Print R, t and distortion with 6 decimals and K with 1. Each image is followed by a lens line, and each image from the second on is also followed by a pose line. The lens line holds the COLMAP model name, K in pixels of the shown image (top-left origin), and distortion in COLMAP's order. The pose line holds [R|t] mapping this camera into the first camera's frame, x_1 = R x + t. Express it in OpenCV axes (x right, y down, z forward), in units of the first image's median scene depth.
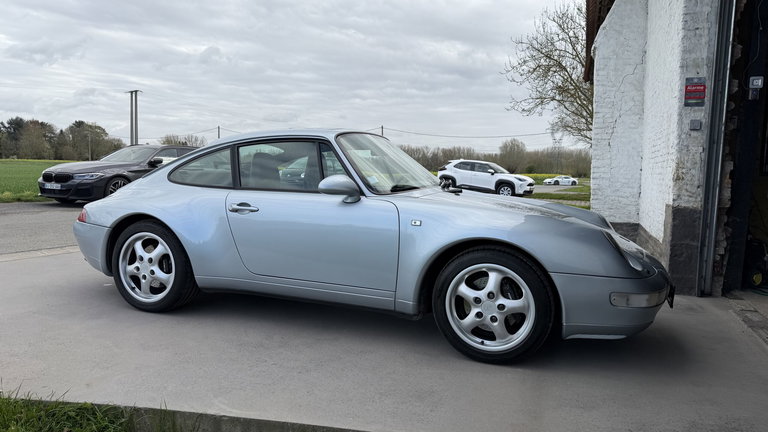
lens RADIAL K [[529.9, 0, 384.0], [0, 529.9, 216.0], [0, 0, 1]] dist [0.073400, -0.108711]
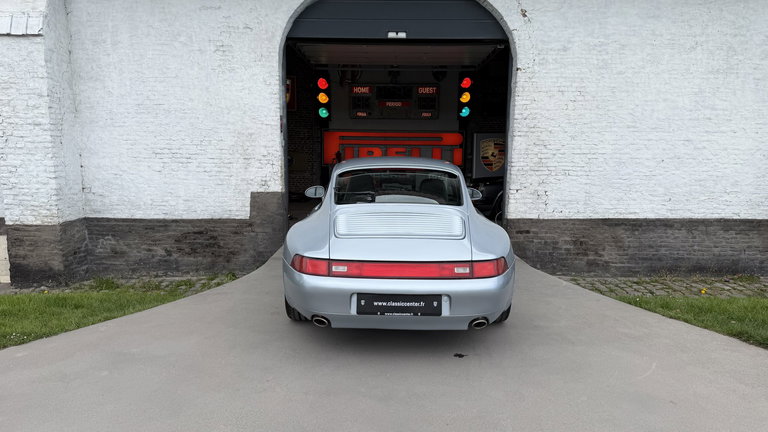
lens RADIAL K [[529.9, 0, 384.0], [0, 529.9, 216.0], [0, 0, 1]] dist [0.073400, -0.108711]
pose [[-0.361649, -0.138037, 0.922039, -0.710323], [0.063587, 0.983024, 0.172108, -0.133225], [-0.930143, 0.120873, -0.346732, 0.821880]]
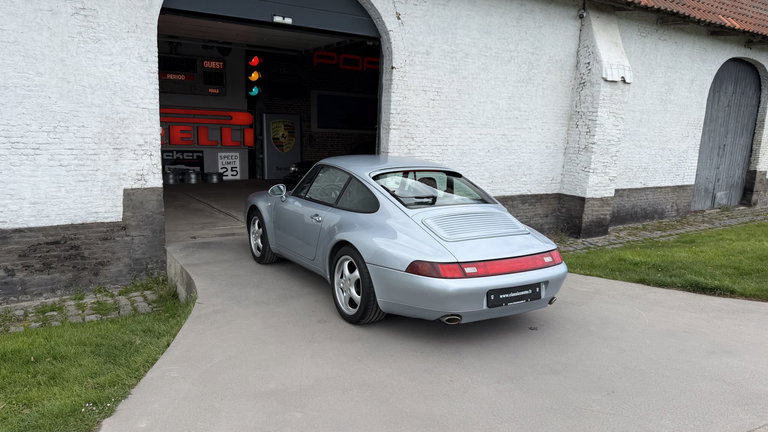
lens RADIAL K [[530.8, 0, 384.8], [0, 530.8, 219.4], [0, 0, 1]] dist [0.068685, -0.099955]
pose [[-0.799644, -0.146561, 0.582314, -0.506013], [0.002499, 0.968936, 0.247301, -0.185305], [-0.600470, 0.199208, -0.774437, 1.136490]]
